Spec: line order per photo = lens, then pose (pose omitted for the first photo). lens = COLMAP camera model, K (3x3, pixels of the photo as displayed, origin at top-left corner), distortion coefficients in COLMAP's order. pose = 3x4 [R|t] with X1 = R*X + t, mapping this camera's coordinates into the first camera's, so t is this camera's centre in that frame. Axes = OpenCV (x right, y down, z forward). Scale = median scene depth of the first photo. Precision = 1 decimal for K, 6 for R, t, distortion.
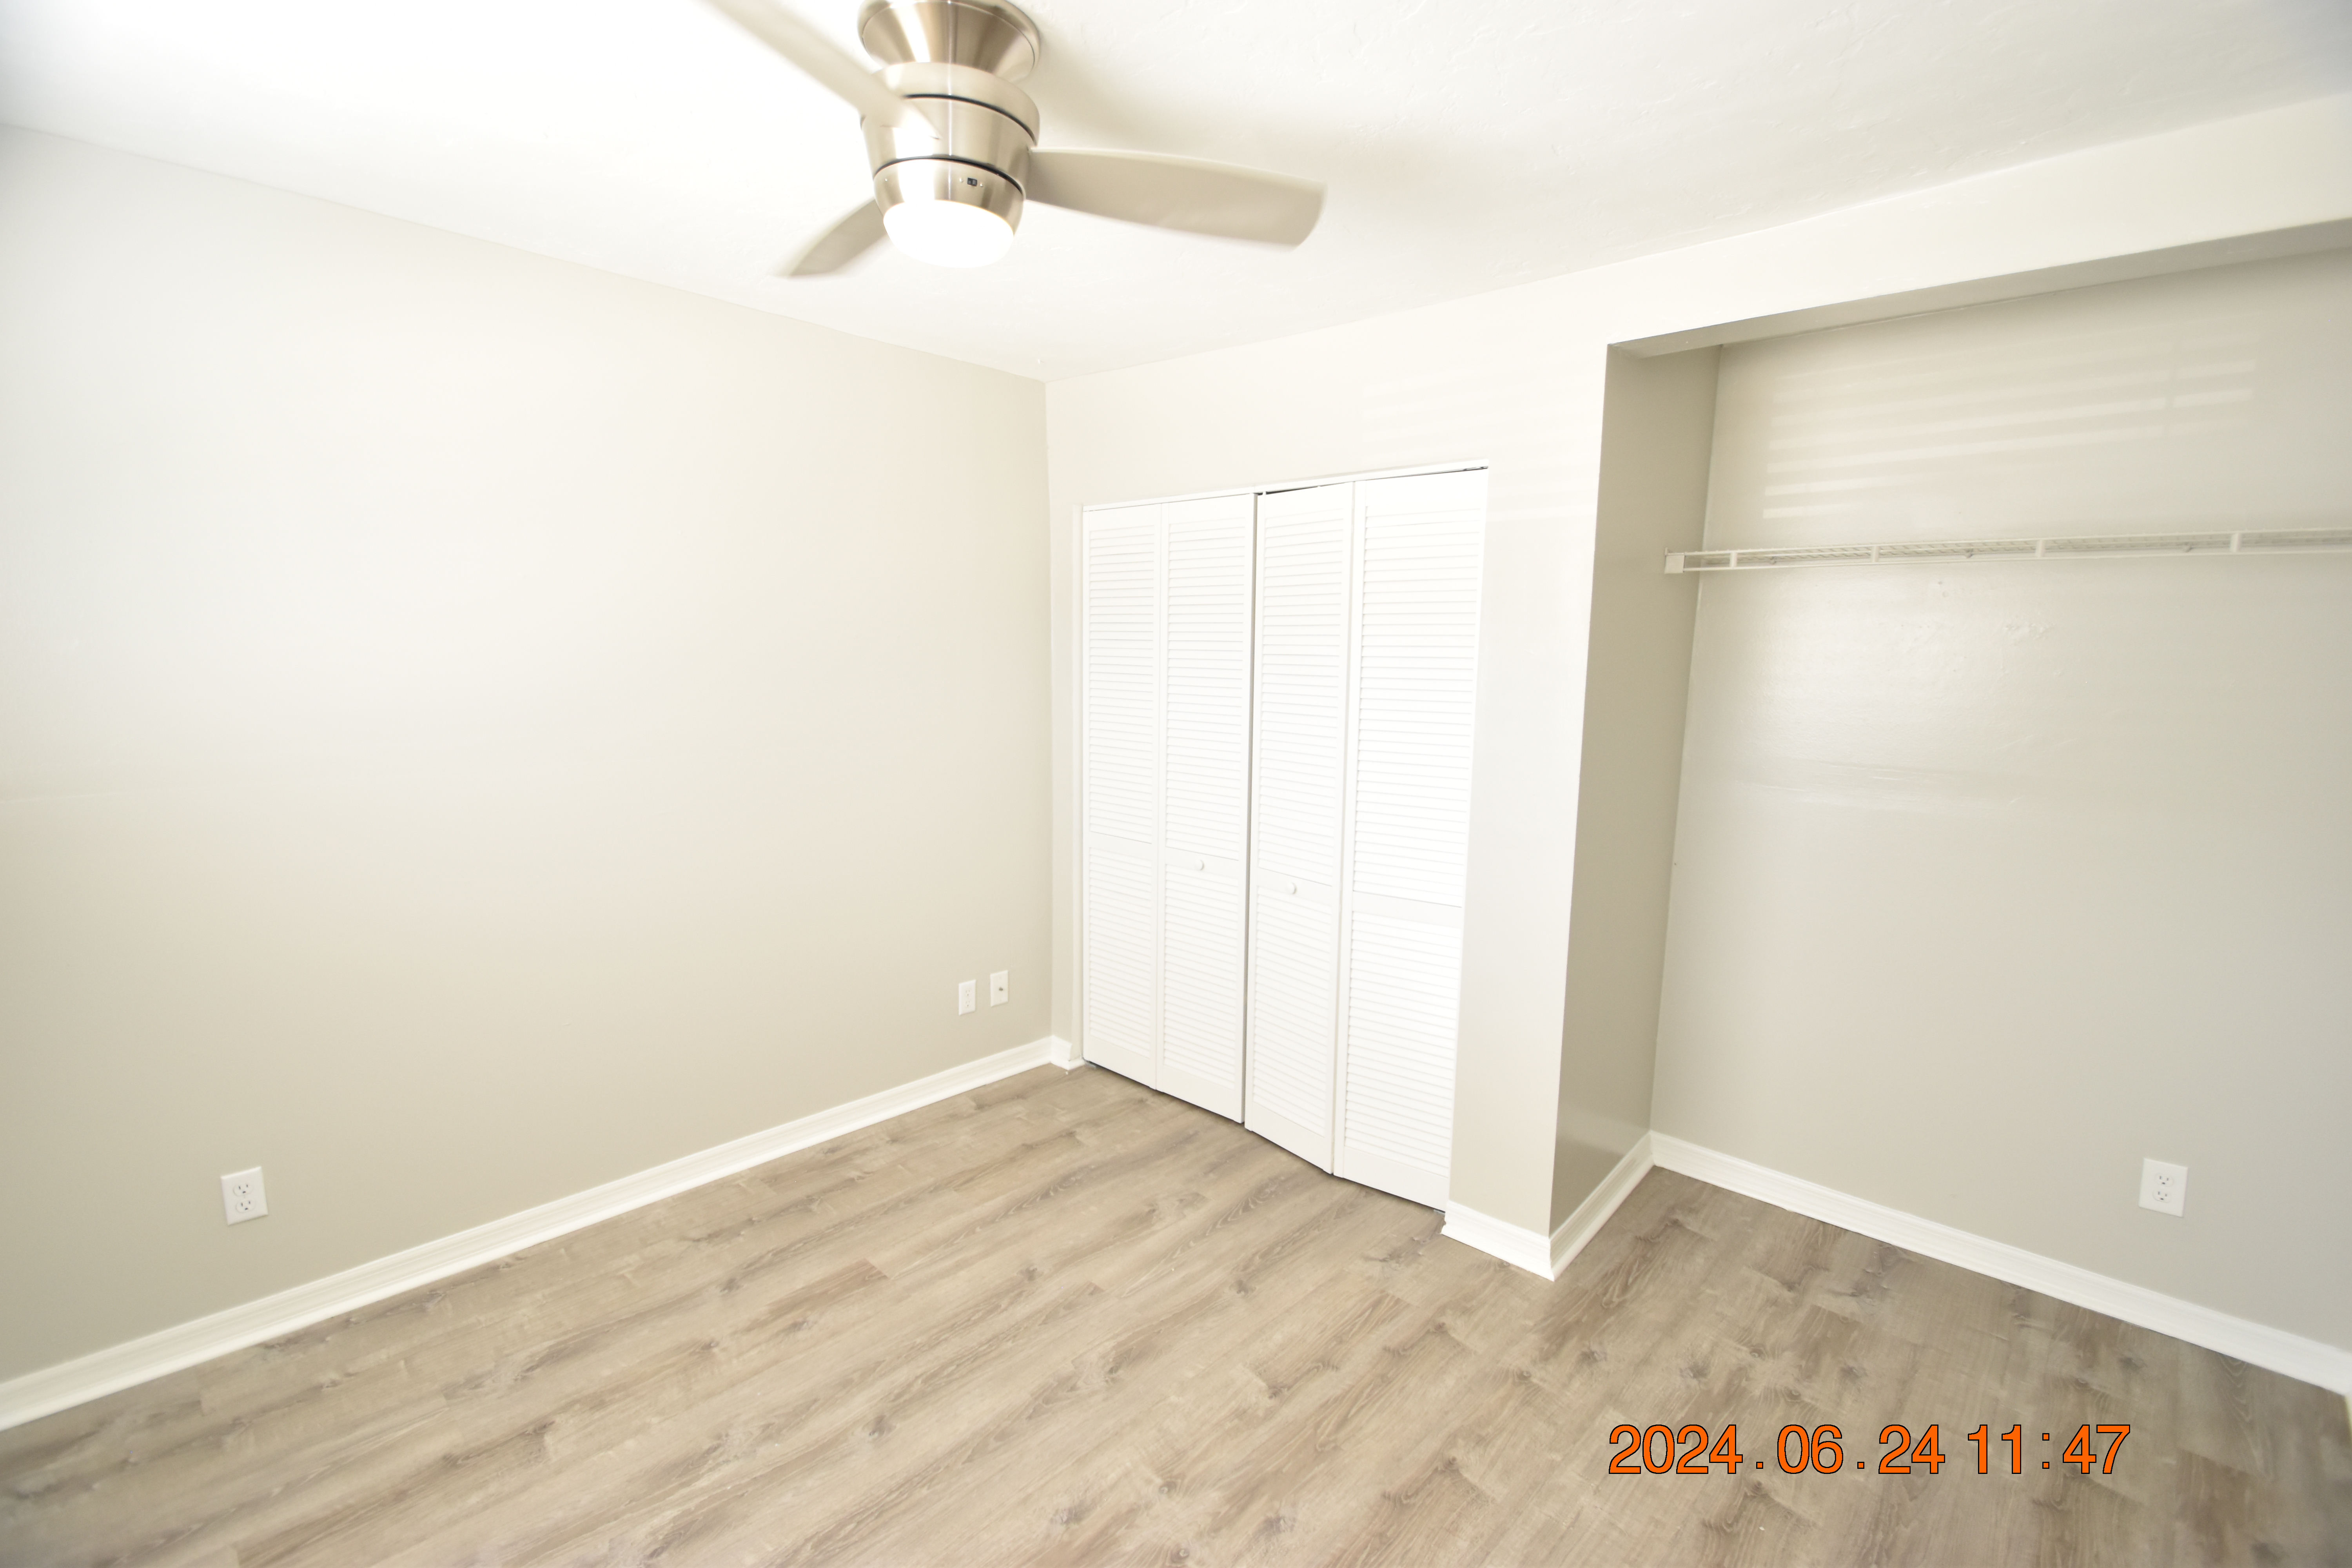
lens RADIAL K [[1028.7, 0, 1176.7], [0, 1028.7, 787.6], [0, 0, 1]] dist [0.016392, -0.017007]
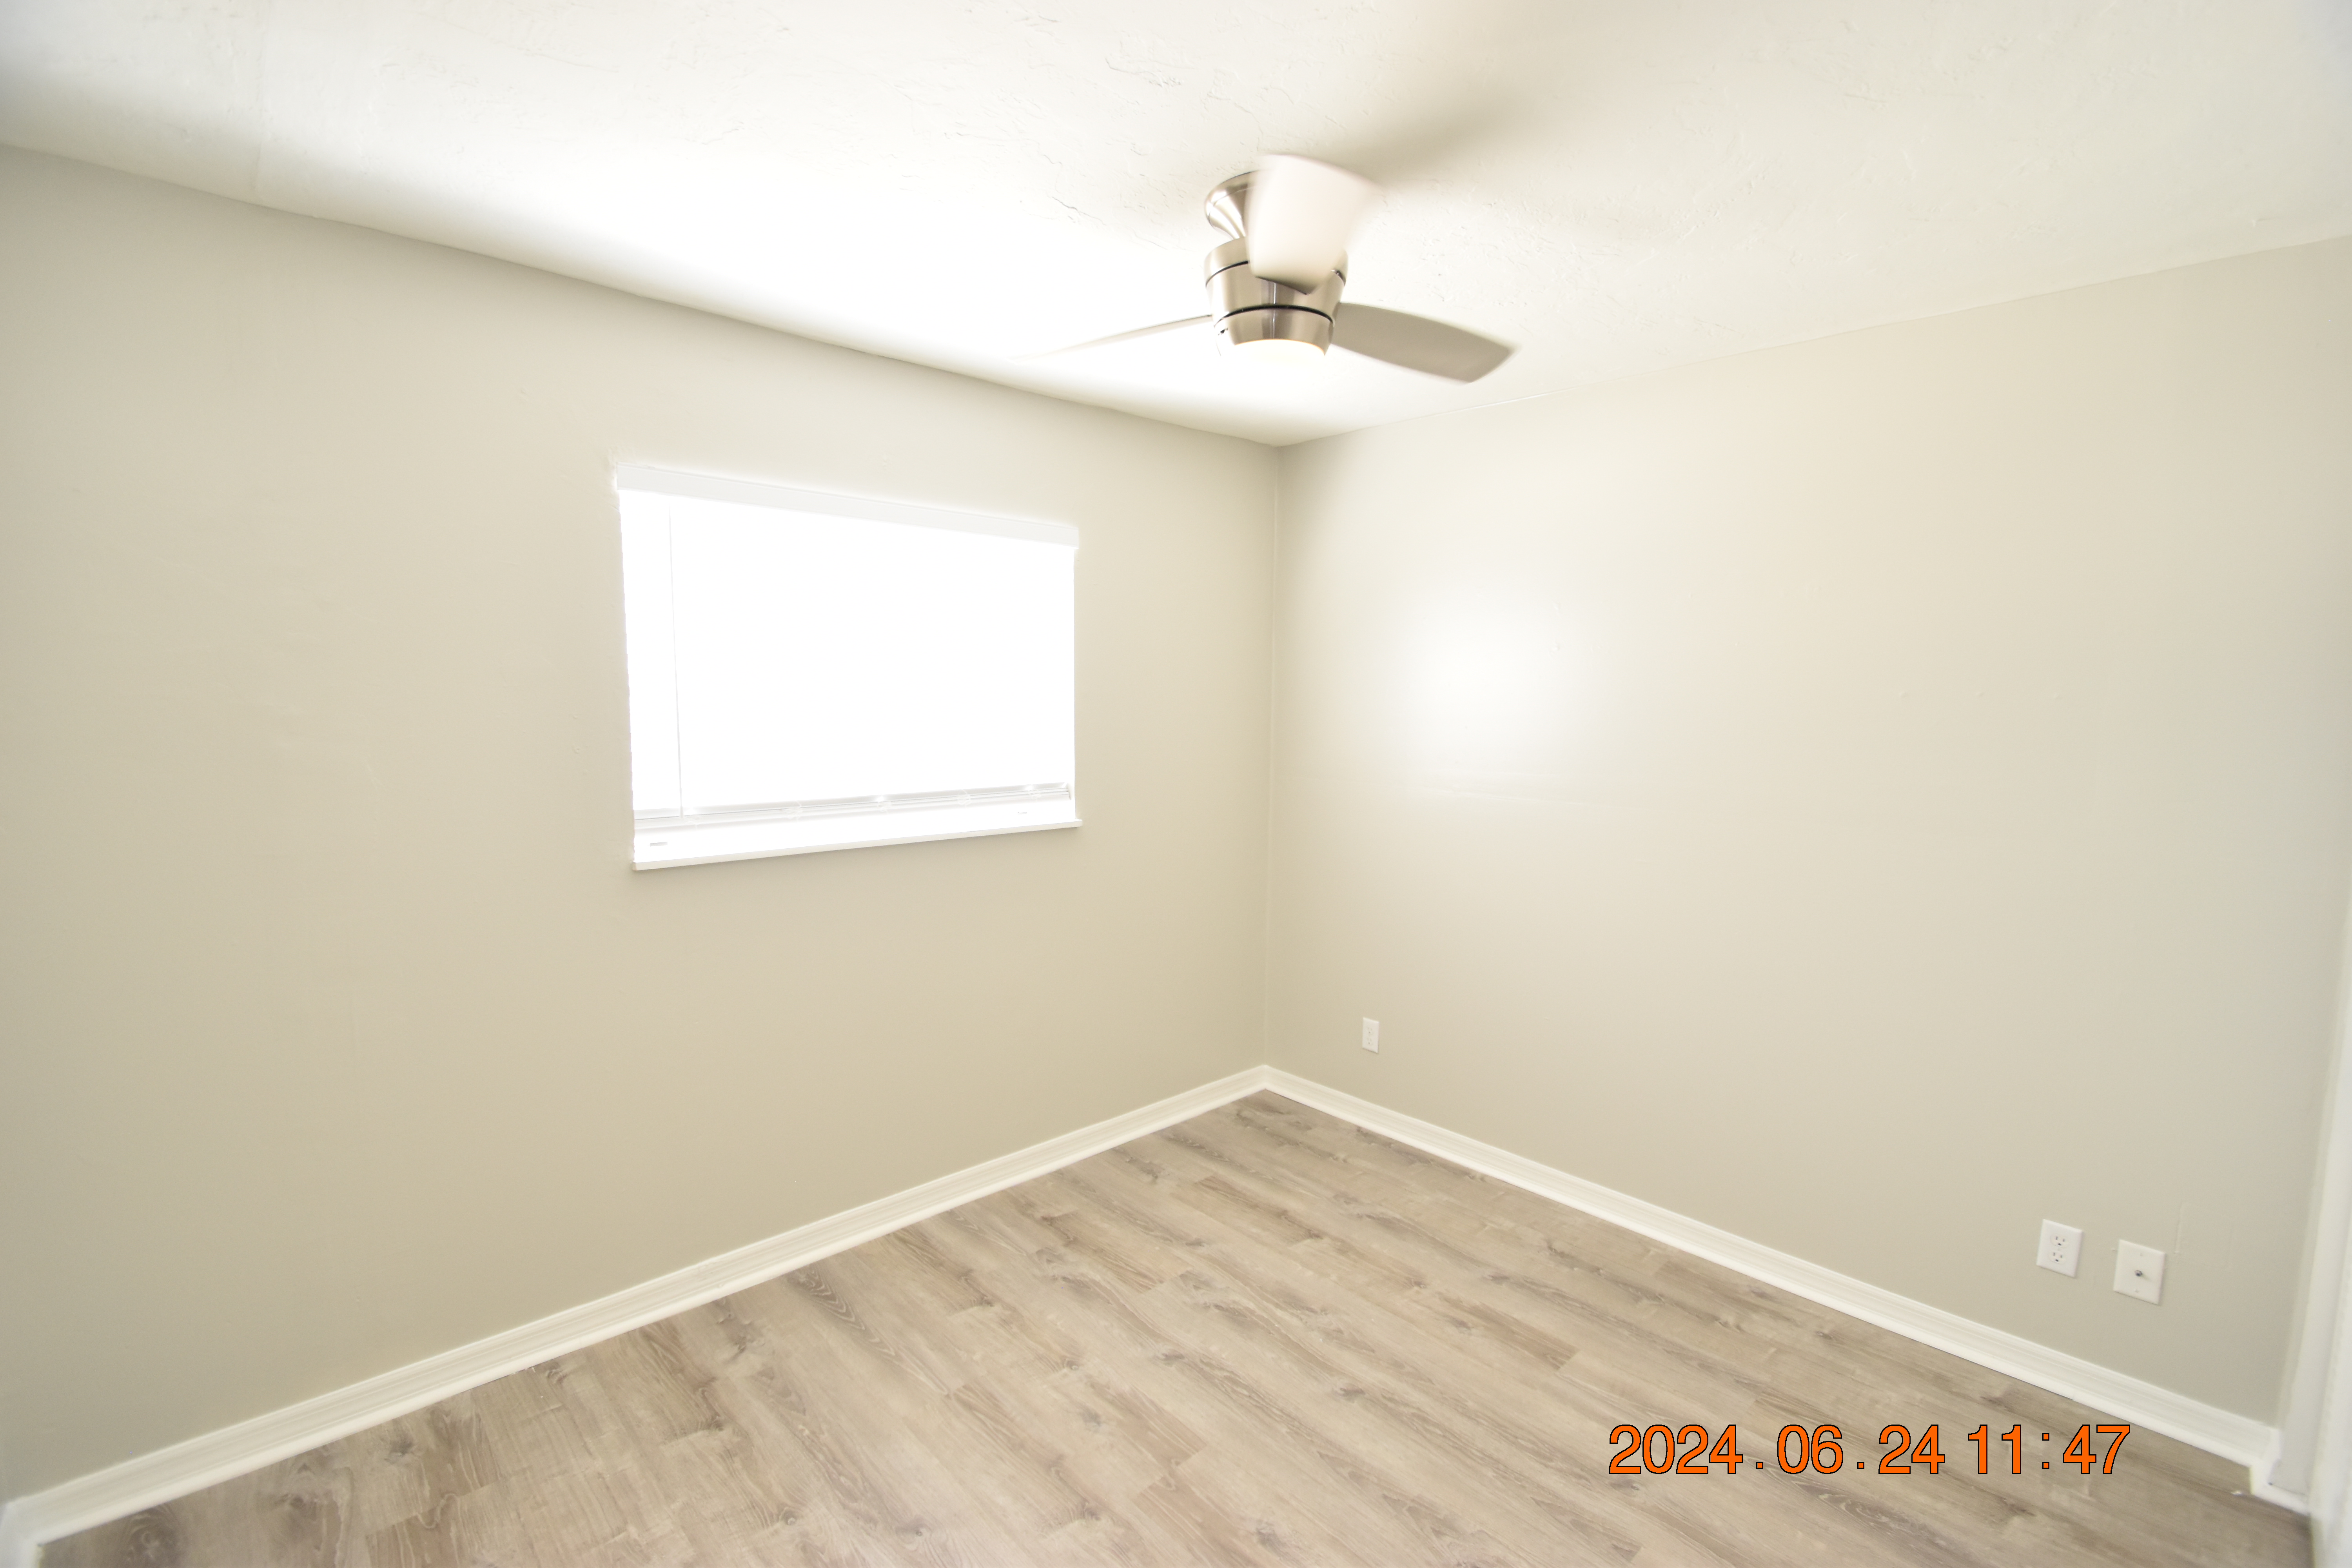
lens RADIAL K [[1028.7, 0, 1176.1], [0, 1028.7, 786.0], [0, 0, 1]] dist [0.016392, -0.017007]
pose [[-0.048049, 0.075596, -0.995980, 0.721170], [-0.151945, 0.984974, 0.082091, -0.084890], [0.987220, 0.155279, -0.035841, 0.687893]]
